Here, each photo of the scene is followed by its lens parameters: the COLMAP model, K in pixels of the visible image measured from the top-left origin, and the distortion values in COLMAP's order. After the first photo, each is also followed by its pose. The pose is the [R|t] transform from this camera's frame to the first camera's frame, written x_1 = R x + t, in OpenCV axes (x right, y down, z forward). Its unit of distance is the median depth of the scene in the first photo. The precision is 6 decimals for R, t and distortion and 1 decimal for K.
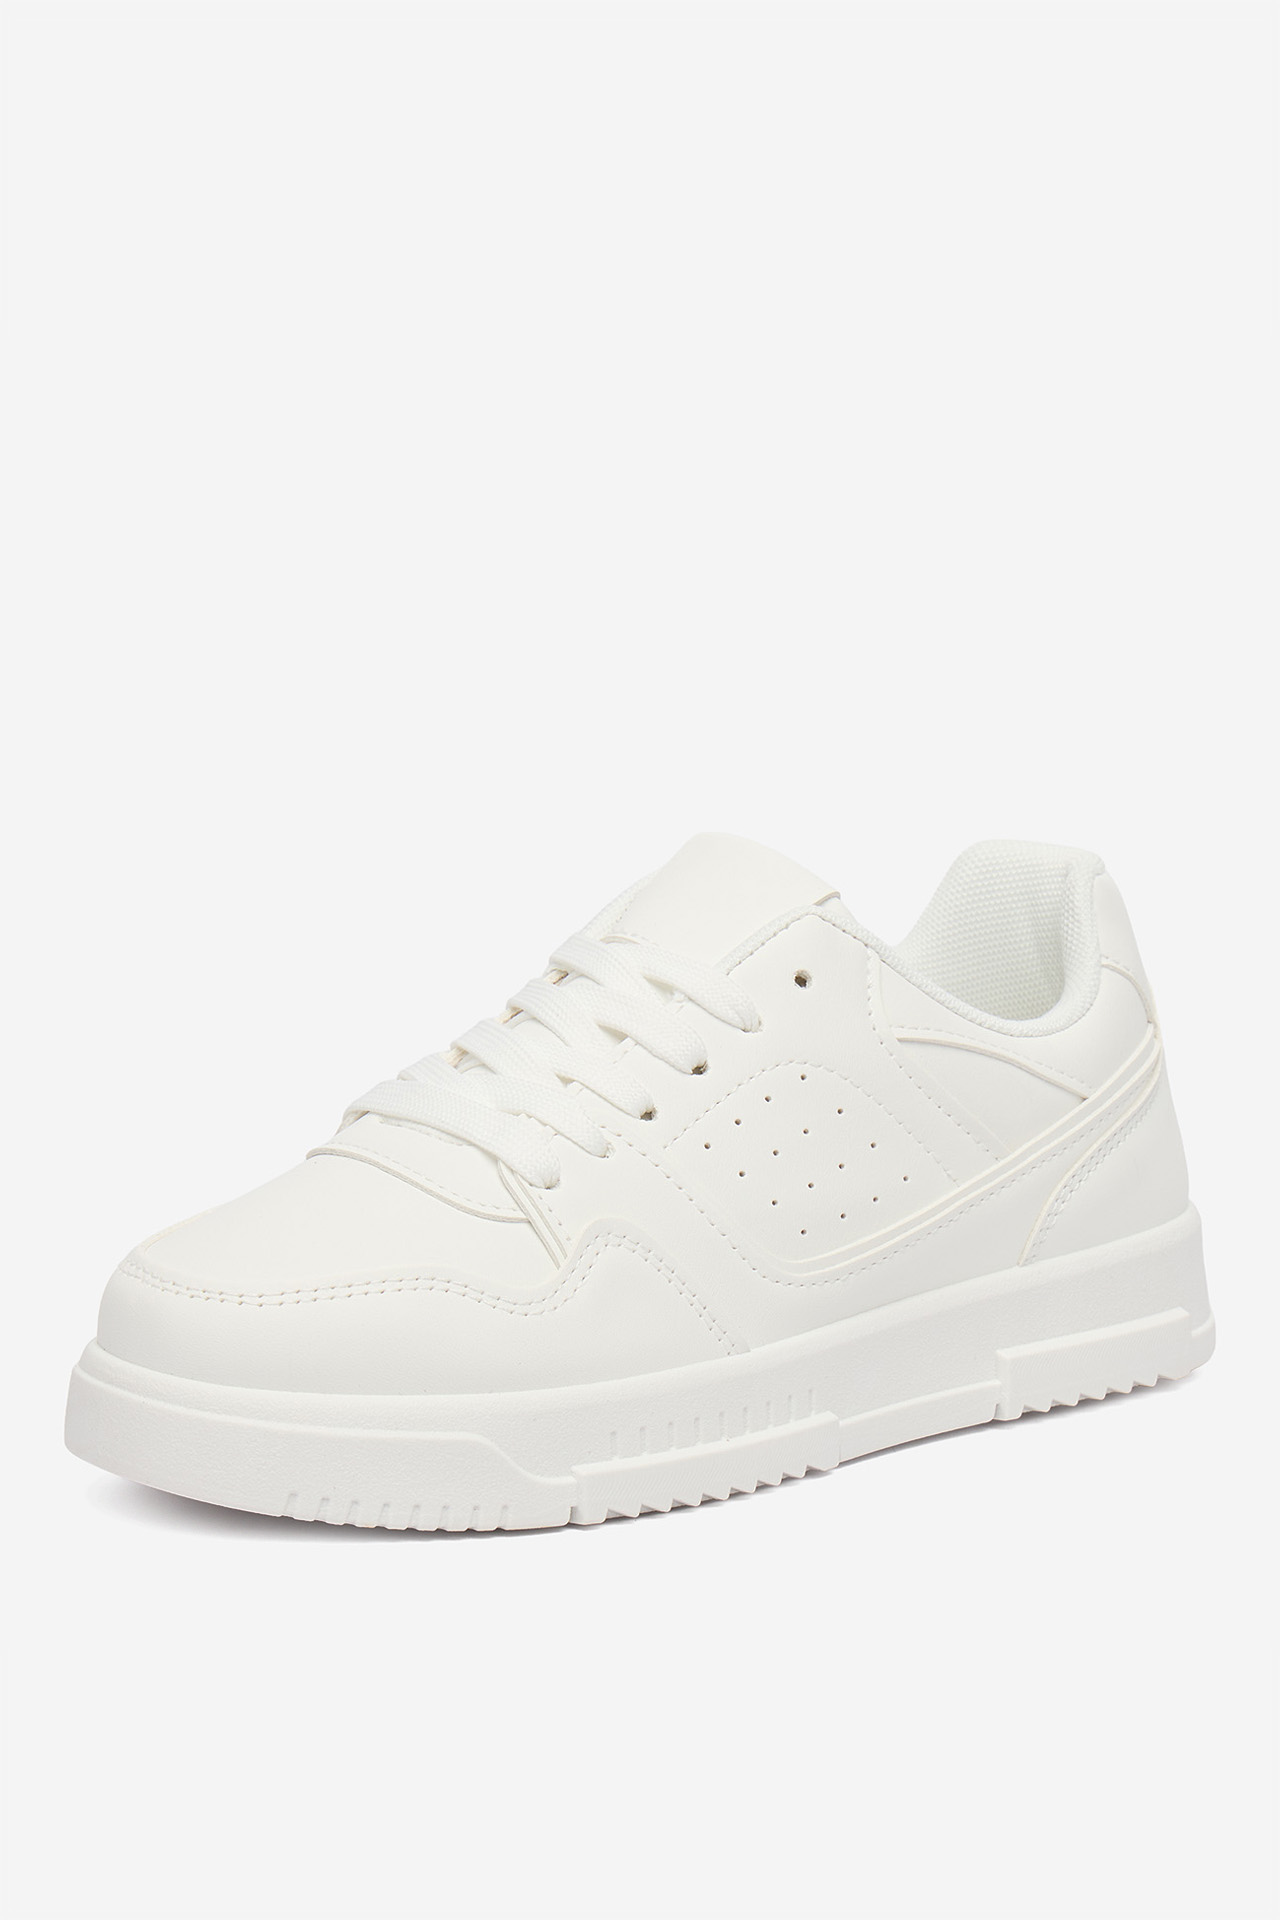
lens RADIAL K [[4921.1, 0, 640.0], [0, 4921.1, 960.0], [0, 0, 1]] dist [-0.000950, 0.011835]
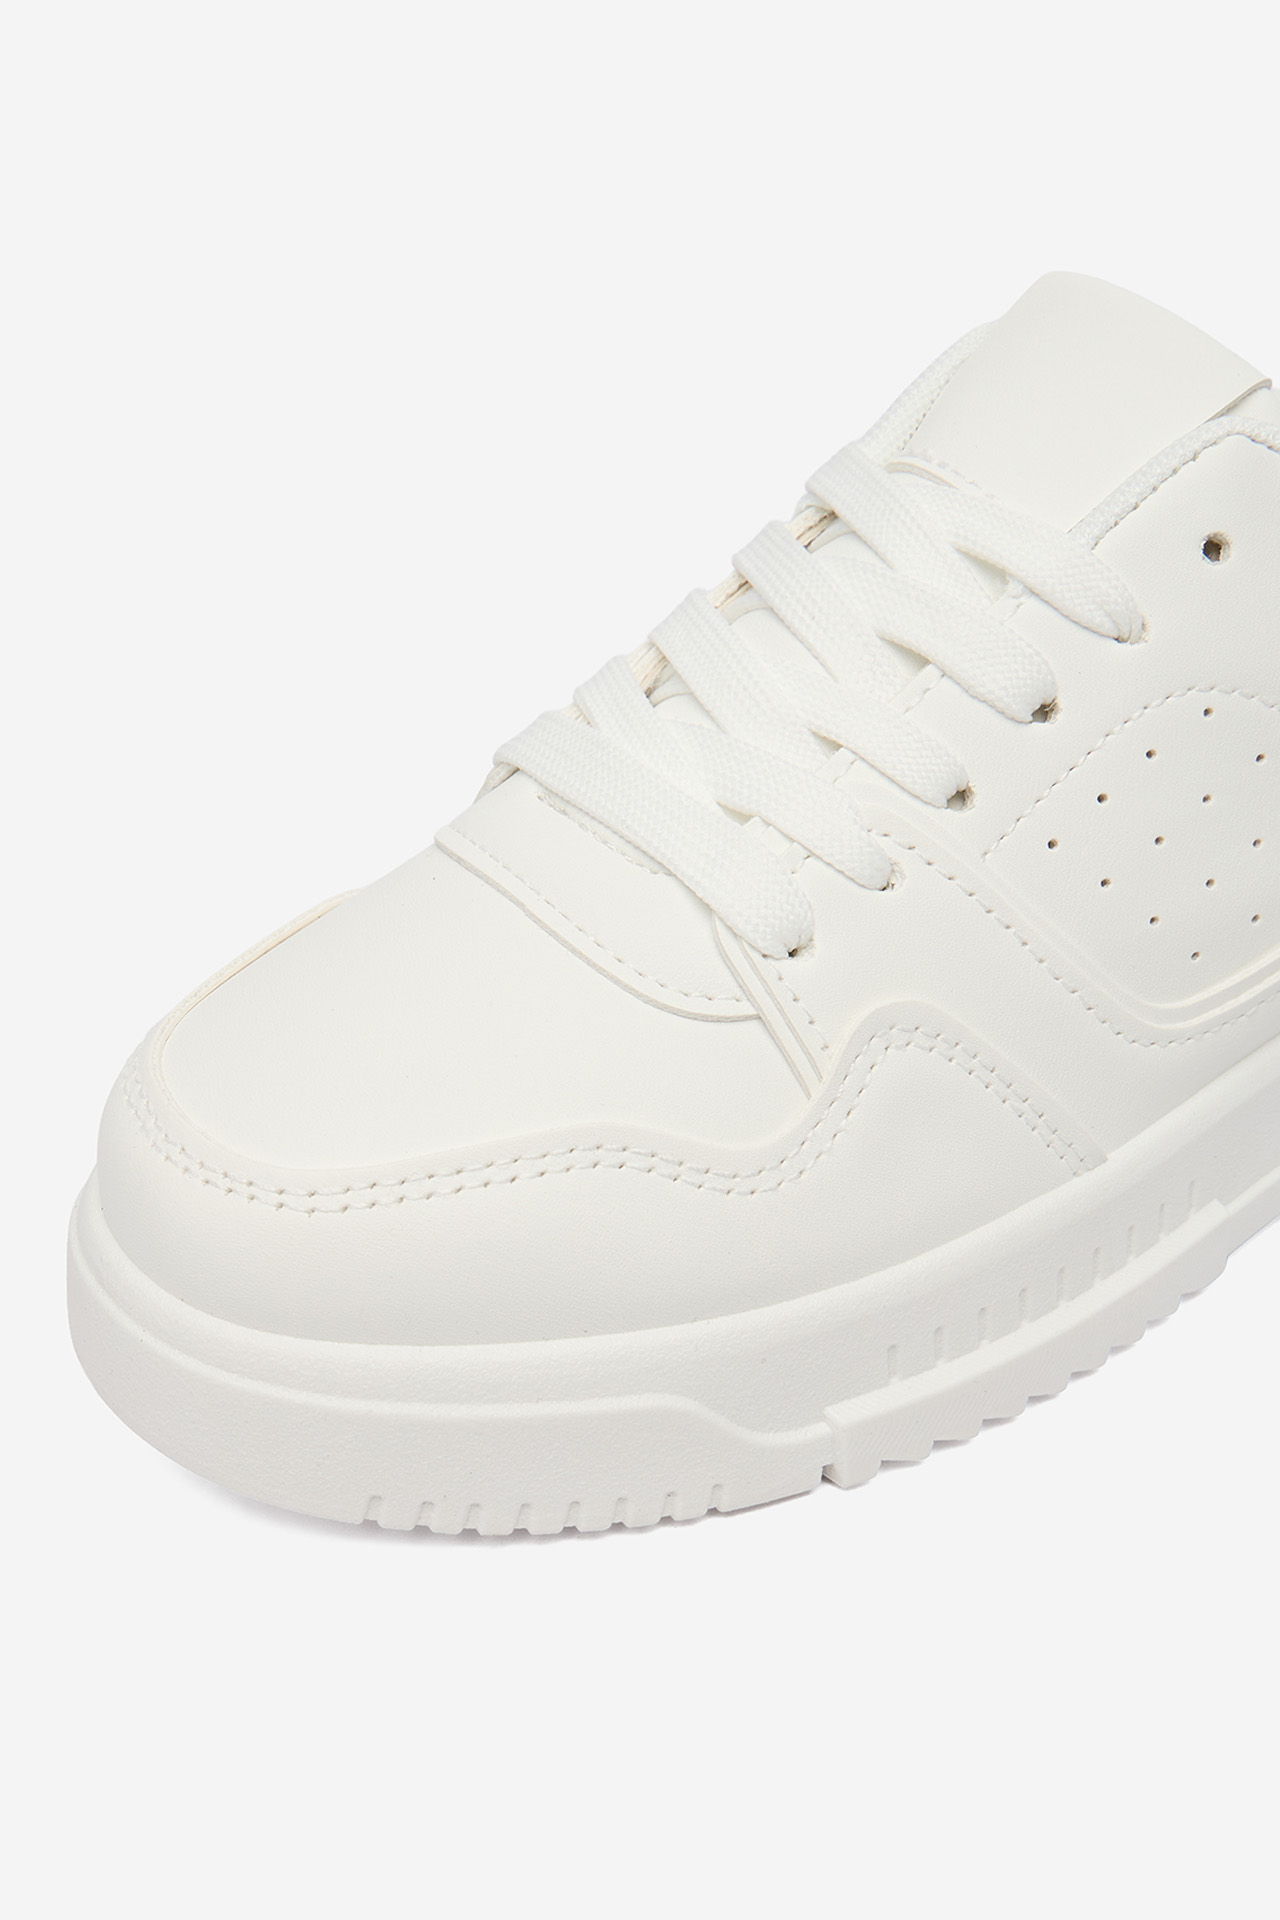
lens RADIAL K [[2365.9, 0, 602.6], [0, 2365.9, 959.7], [0, 0, 1]] dist [0.020897, 0.042571]
pose [[0.991947, 0.023558, -0.124445, -0.005459], [0.026392, 0.922534, 0.385012, -0.067733], [0.123875, -0.385195, 0.914483, 0.721477]]
